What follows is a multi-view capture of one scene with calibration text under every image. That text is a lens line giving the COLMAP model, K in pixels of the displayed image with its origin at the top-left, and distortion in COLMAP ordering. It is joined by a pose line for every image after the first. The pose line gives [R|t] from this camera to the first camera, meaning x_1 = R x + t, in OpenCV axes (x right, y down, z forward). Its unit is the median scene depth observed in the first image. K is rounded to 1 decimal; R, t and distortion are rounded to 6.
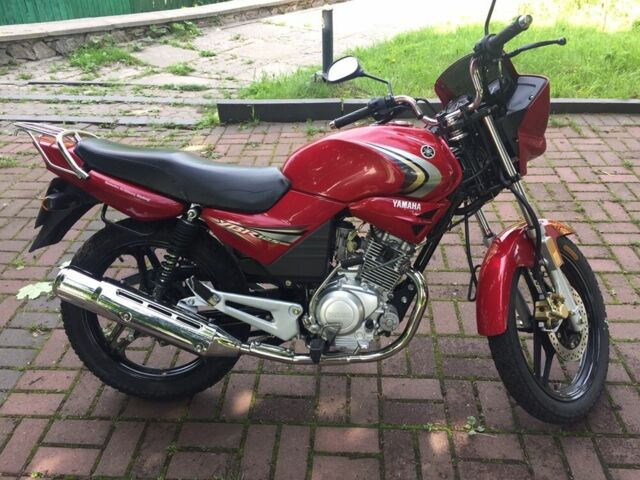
lens RADIAL K [[547.6, 0, 321.1], [0, 547.6, 241.7], [0, 0, 1]] dist [0.056206, -0.073225]
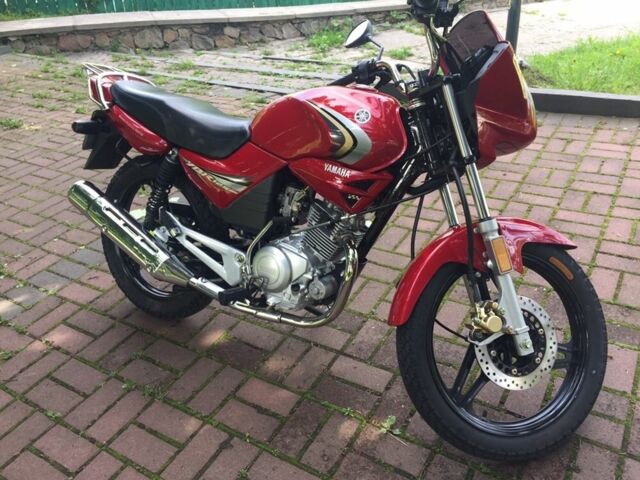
lens RADIAL K [[547.6, 0, 319.6], [0, 547.6, 246.0], [0, 0, 1]] dist [0.056206, -0.073225]
pose [[0.881357, 0.201111, -0.427509, 0.496390], [-0.193695, 0.979145, 0.061291, 0.008254], [0.430920, 0.028787, 0.901931, 0.115880]]
